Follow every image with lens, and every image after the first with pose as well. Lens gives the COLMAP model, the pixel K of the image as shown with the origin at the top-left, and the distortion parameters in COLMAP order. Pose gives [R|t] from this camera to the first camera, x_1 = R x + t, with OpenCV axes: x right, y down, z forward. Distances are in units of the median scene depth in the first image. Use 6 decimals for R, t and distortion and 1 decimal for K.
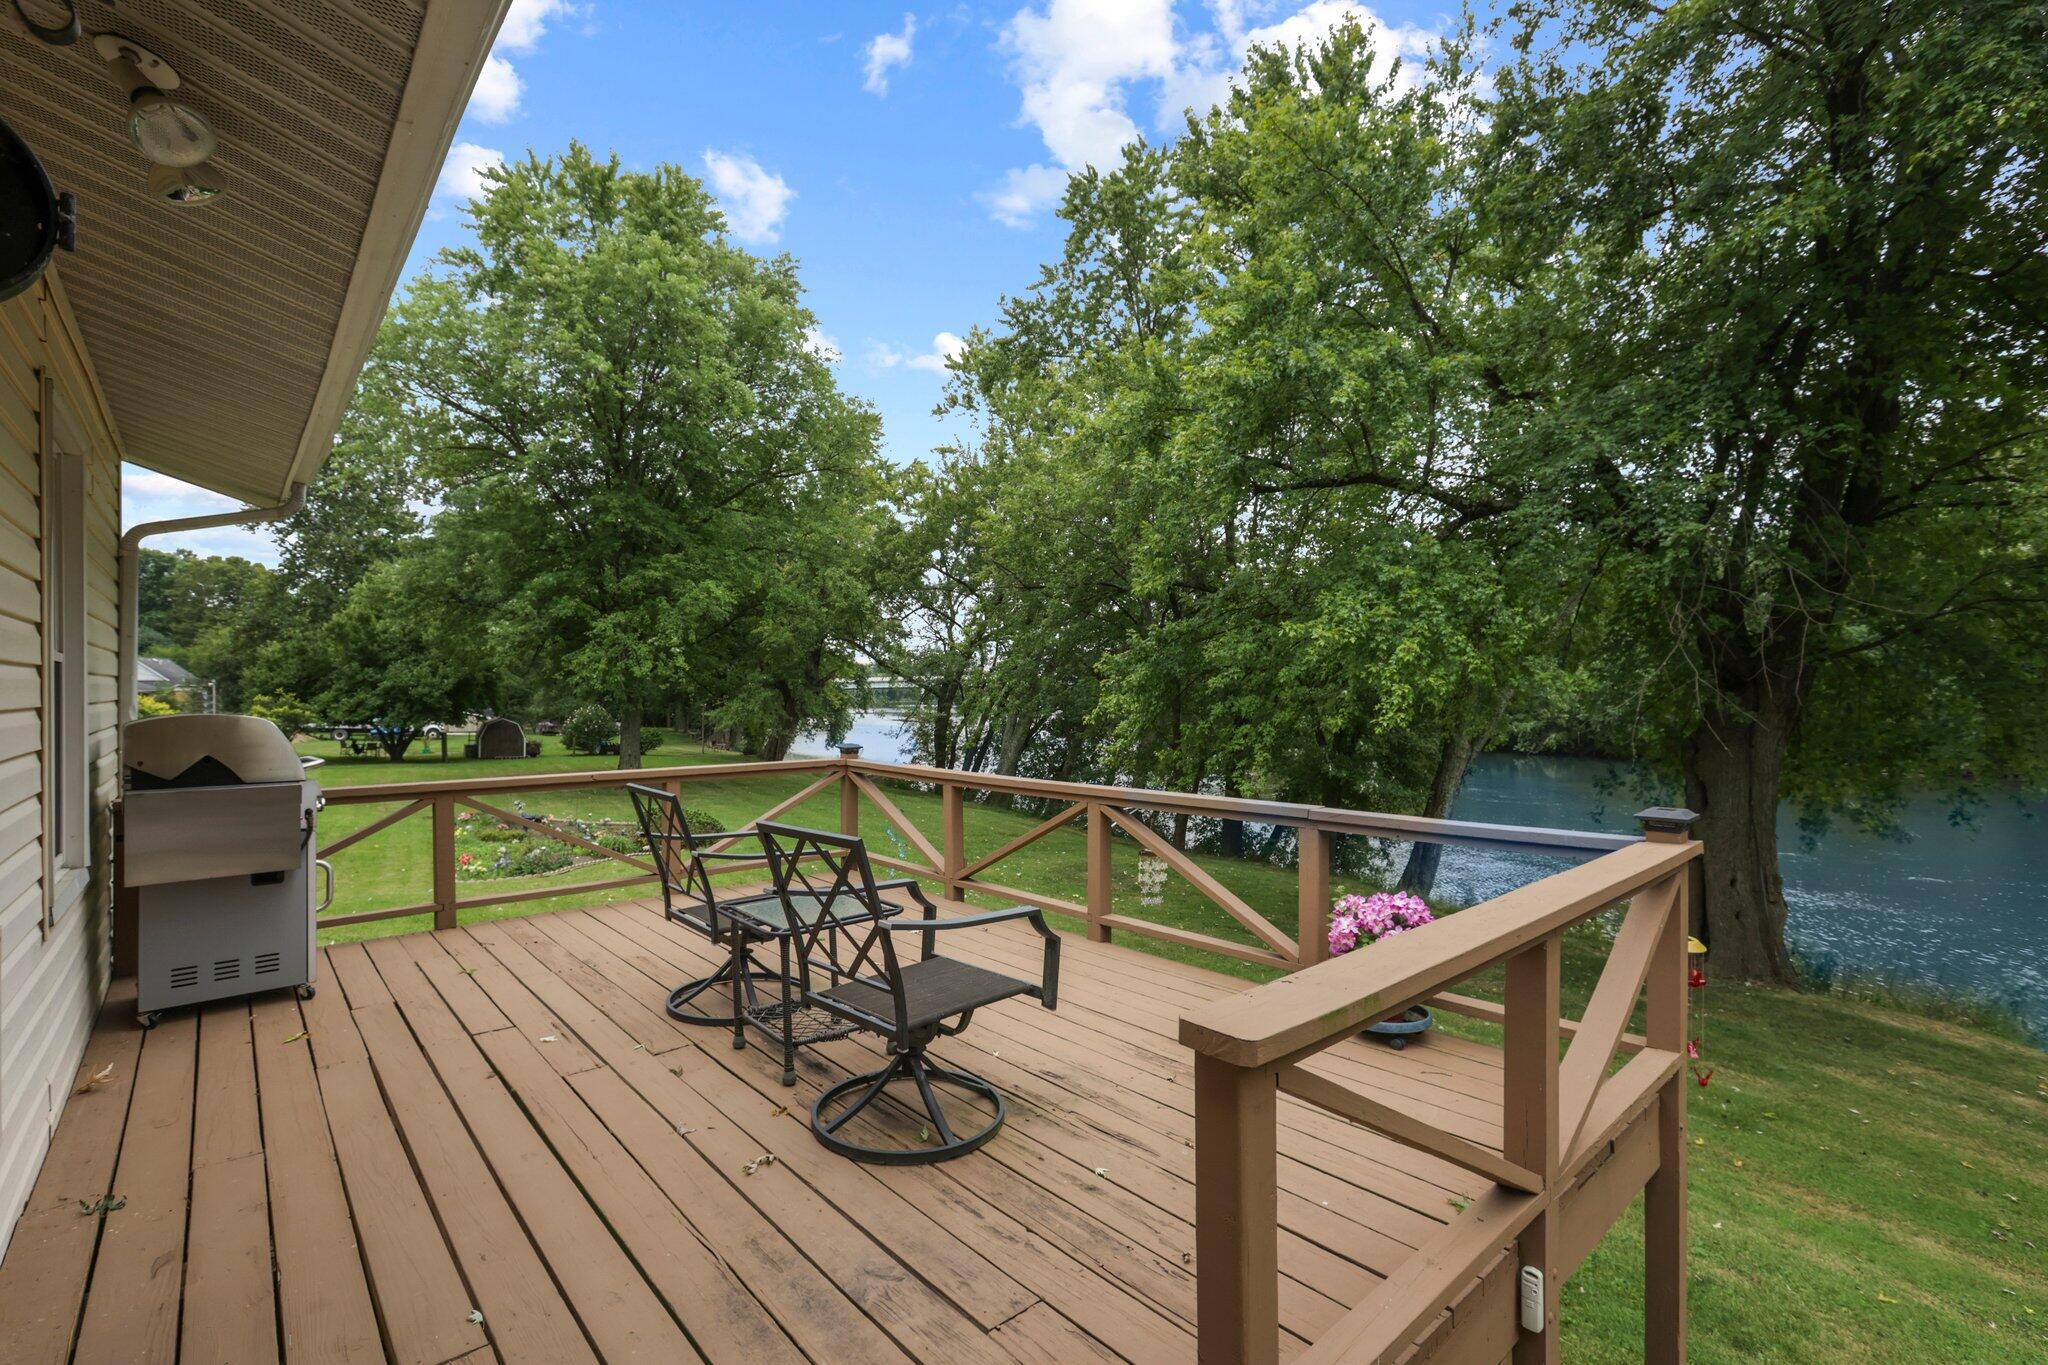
lens RADIAL K [[897.6, 0, 1024.0], [0, 897.6, 682.5], [0, 0, 1]] dist [0.001397, 0.000875]
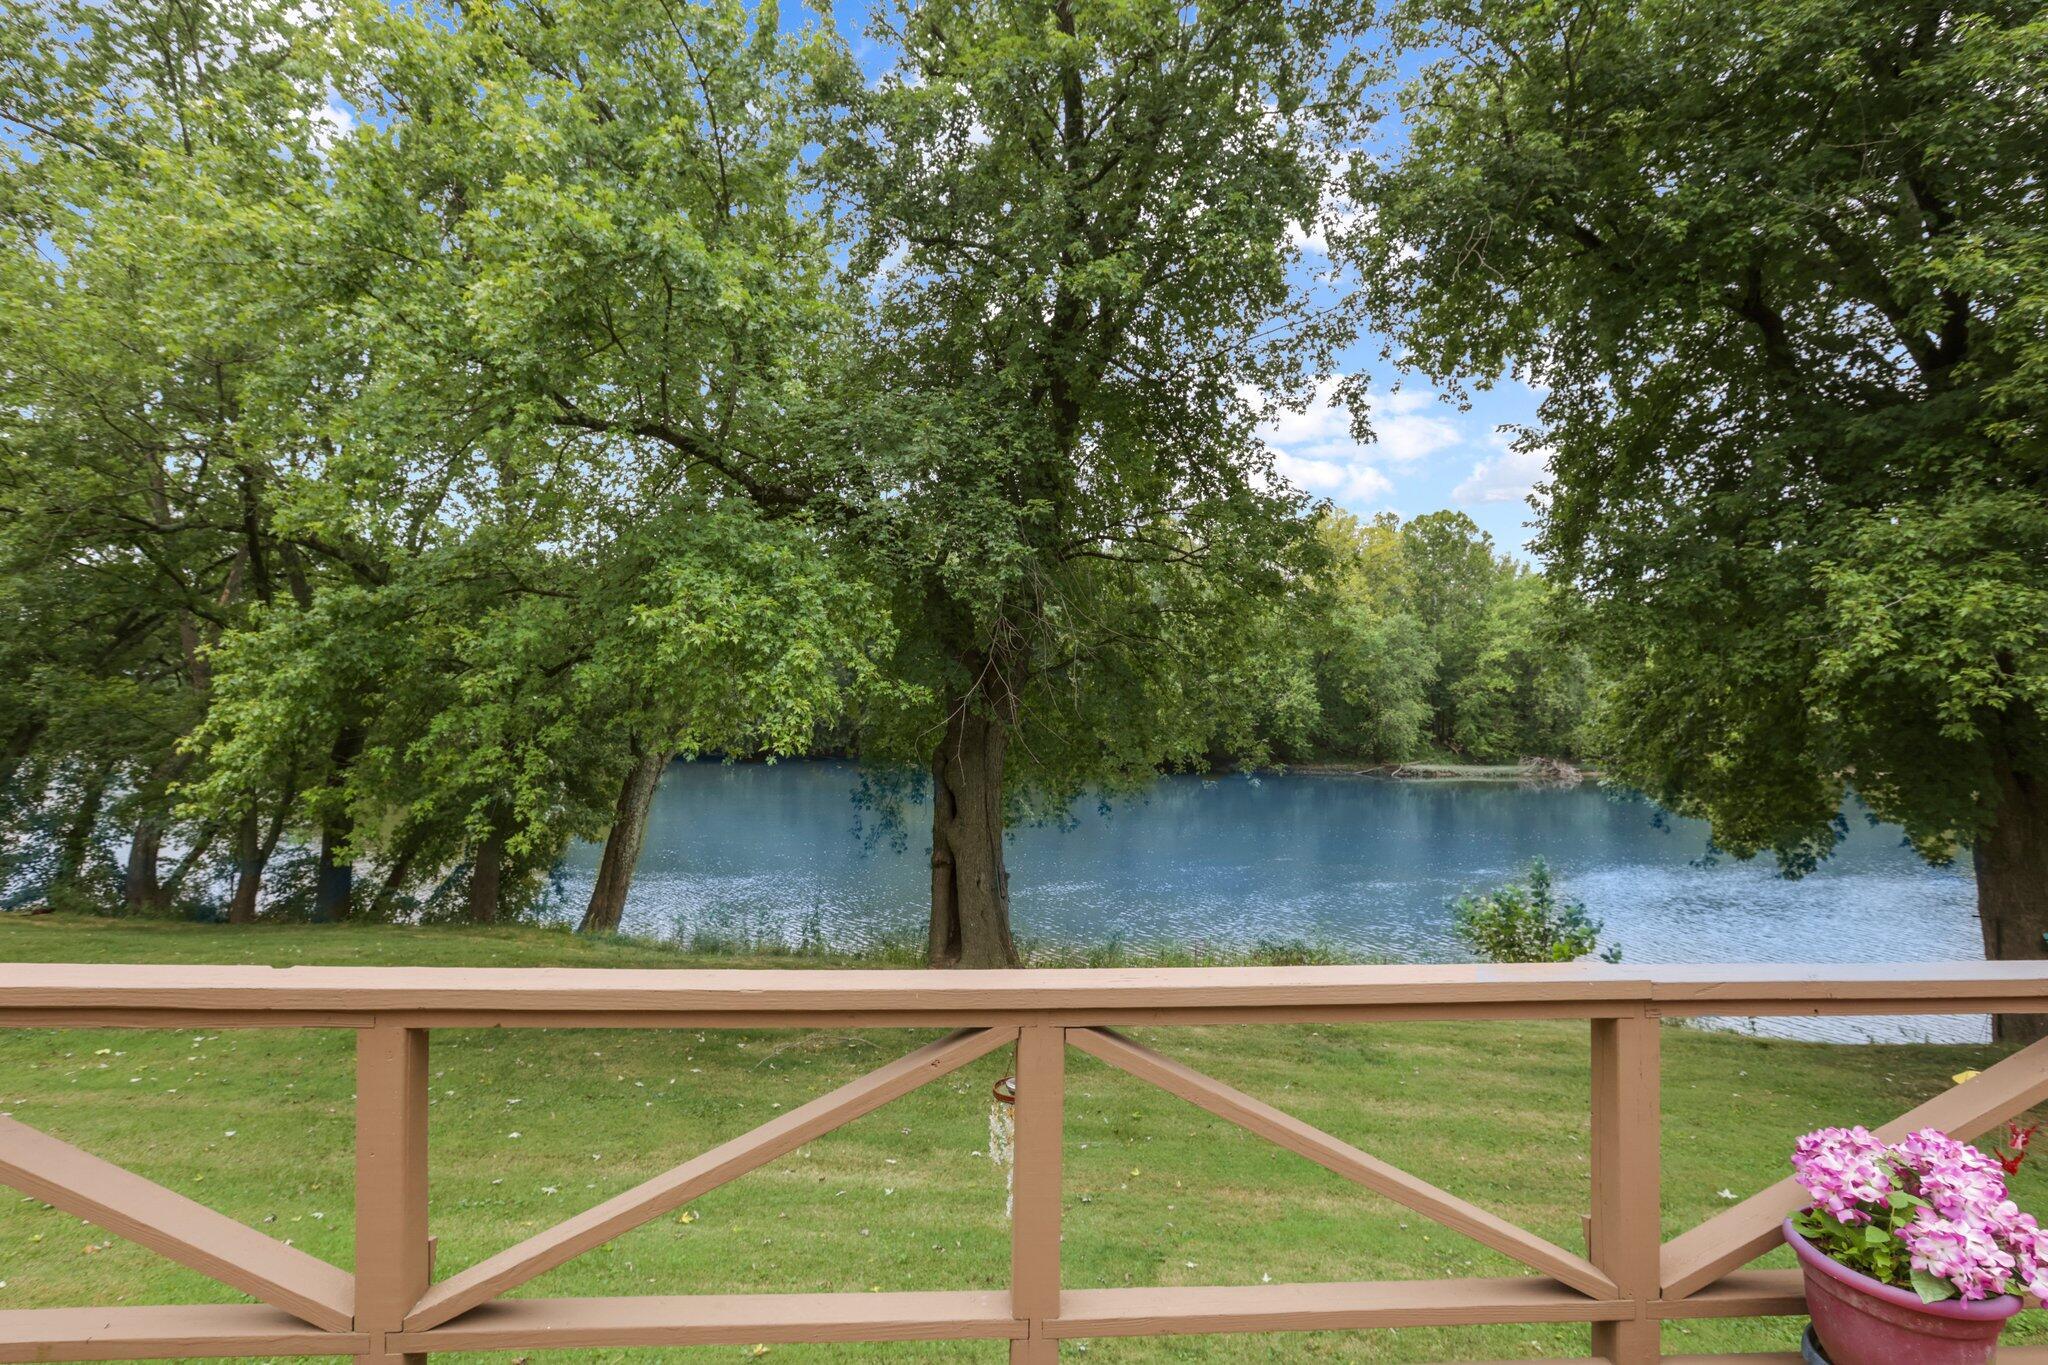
lens RADIAL K [[951.6, 0, 1024.0], [0, 951.6, 682.5], [0, 0, 1]] dist [0.000846, 0.000442]
pose [[0.619578, 0.025545, 0.784519, -0.038390], [-0.023538, 0.999625, -0.013961, -0.000832], [-0.784582, -0.009816, 0.619948, 0.116135]]
